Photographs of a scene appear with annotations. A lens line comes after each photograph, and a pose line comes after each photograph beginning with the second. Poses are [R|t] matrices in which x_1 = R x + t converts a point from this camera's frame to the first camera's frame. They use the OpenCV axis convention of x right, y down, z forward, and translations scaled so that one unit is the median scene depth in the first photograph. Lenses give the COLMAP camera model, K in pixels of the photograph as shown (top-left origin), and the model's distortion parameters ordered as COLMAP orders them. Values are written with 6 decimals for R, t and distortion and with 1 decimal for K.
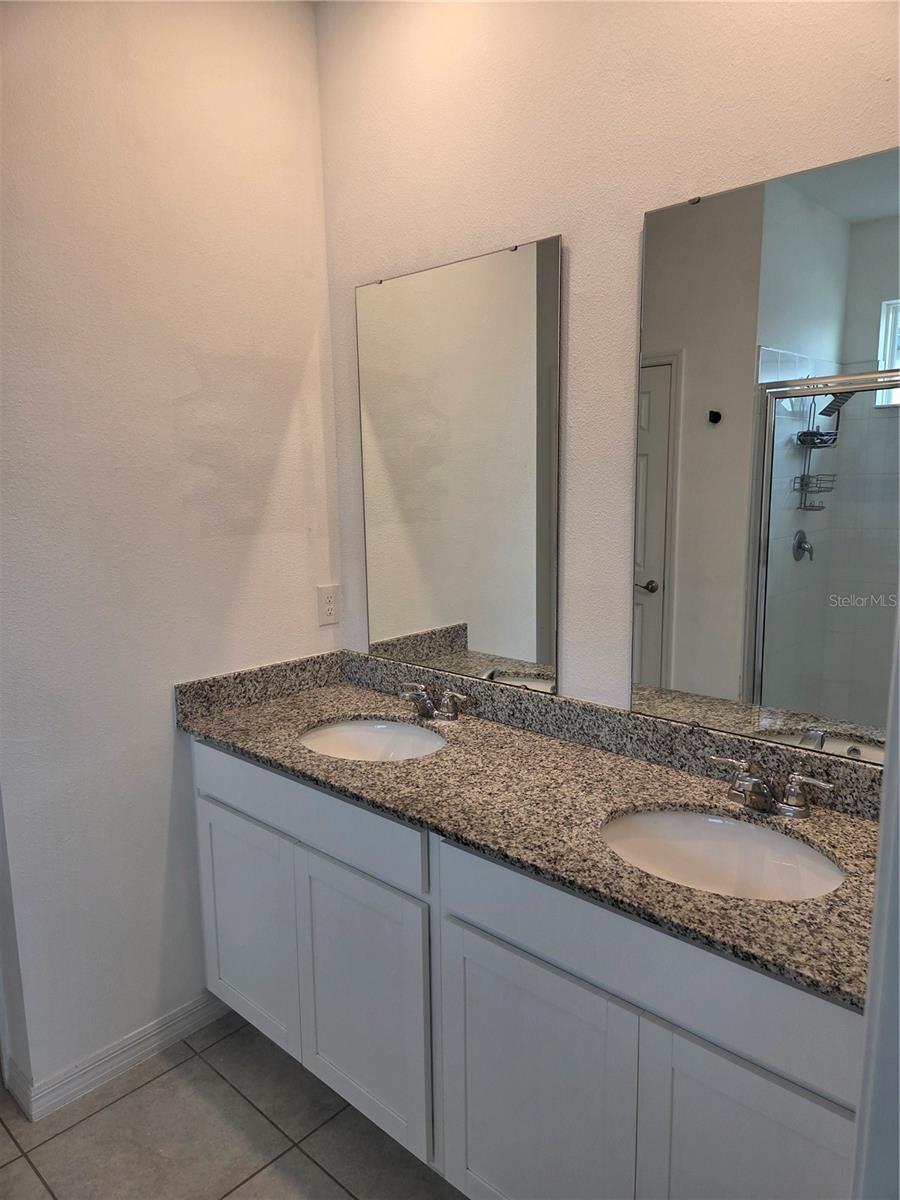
lens RADIAL K [[799.6, 0, 454.5], [0, 799.6, 597.1], [0, 0, 1]] dist [0.065163, -0.051336]
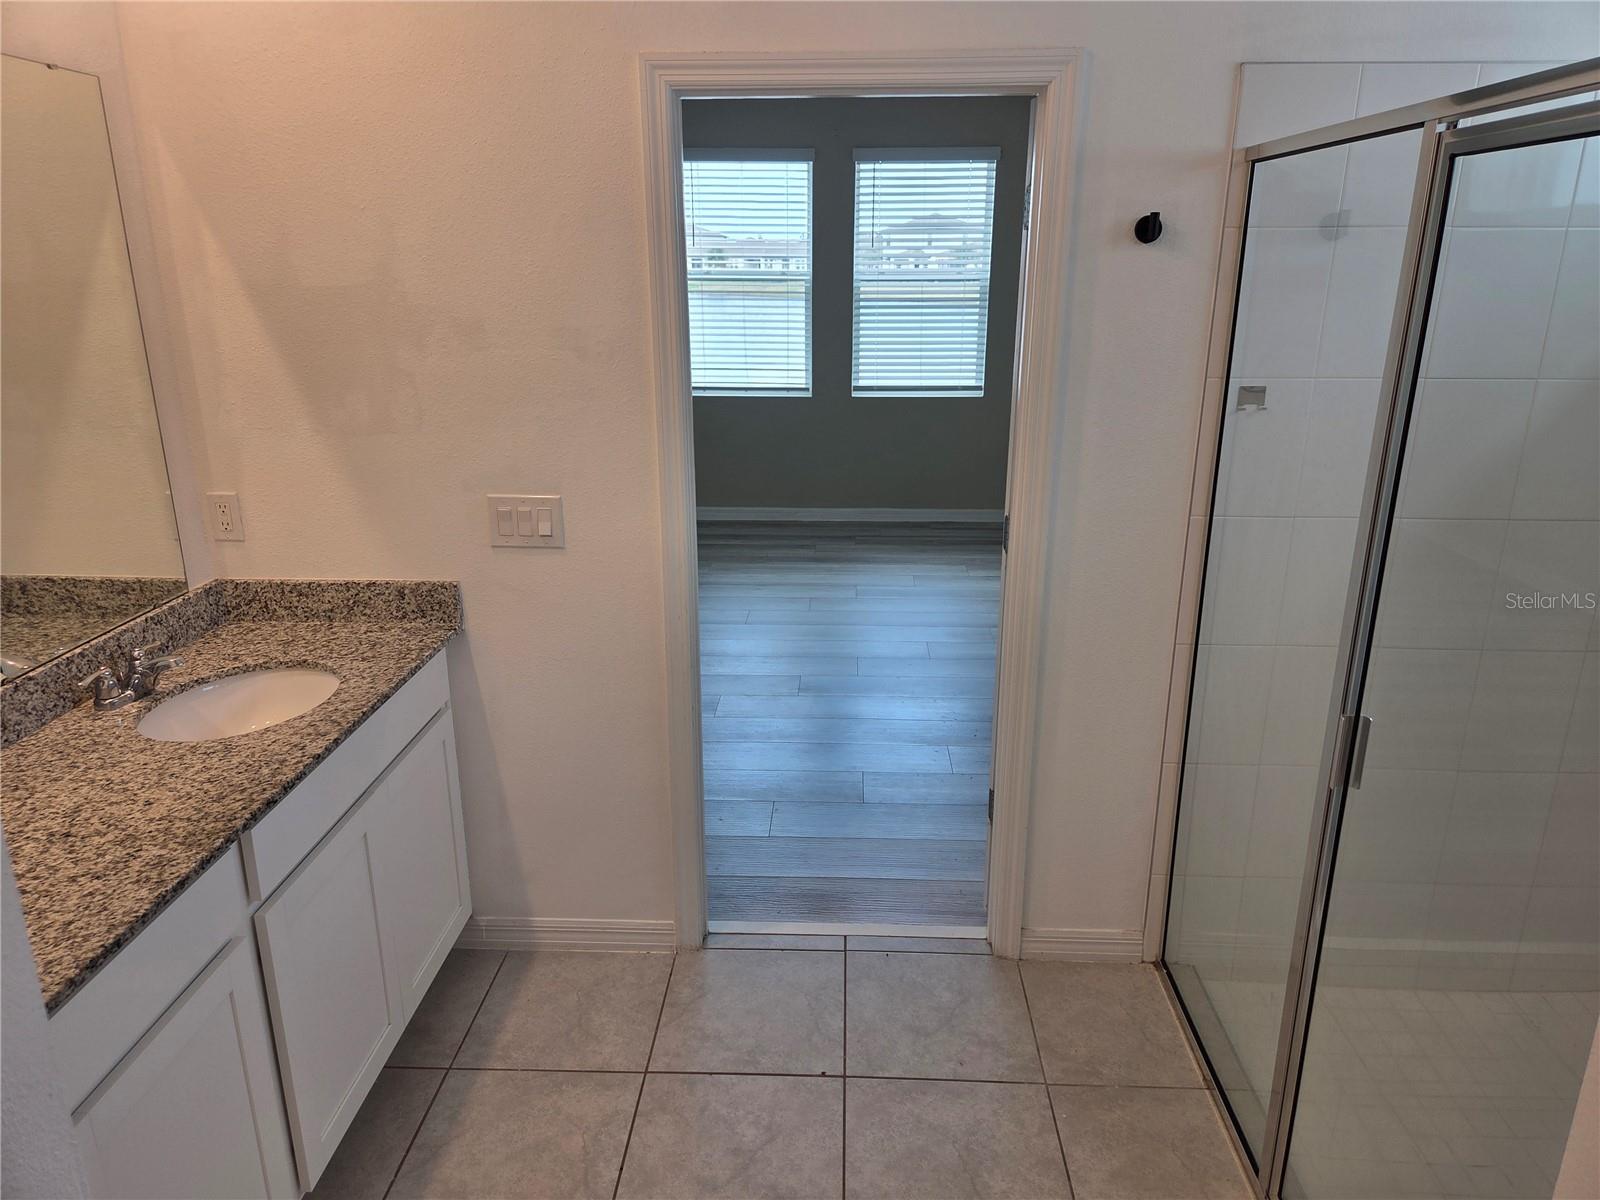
lens RADIAL K [[1066.1, 0, 792.9], [0, 1066.1, 614.8], [0, 0, 1]] dist [0.065163, -0.051336]
pose [[-0.647560, -0.215732, 0.730839, -1.048695], [0.130310, 0.913610, 0.385144, -0.232313], [-0.750790, 0.344639, -0.563505, 1.041891]]
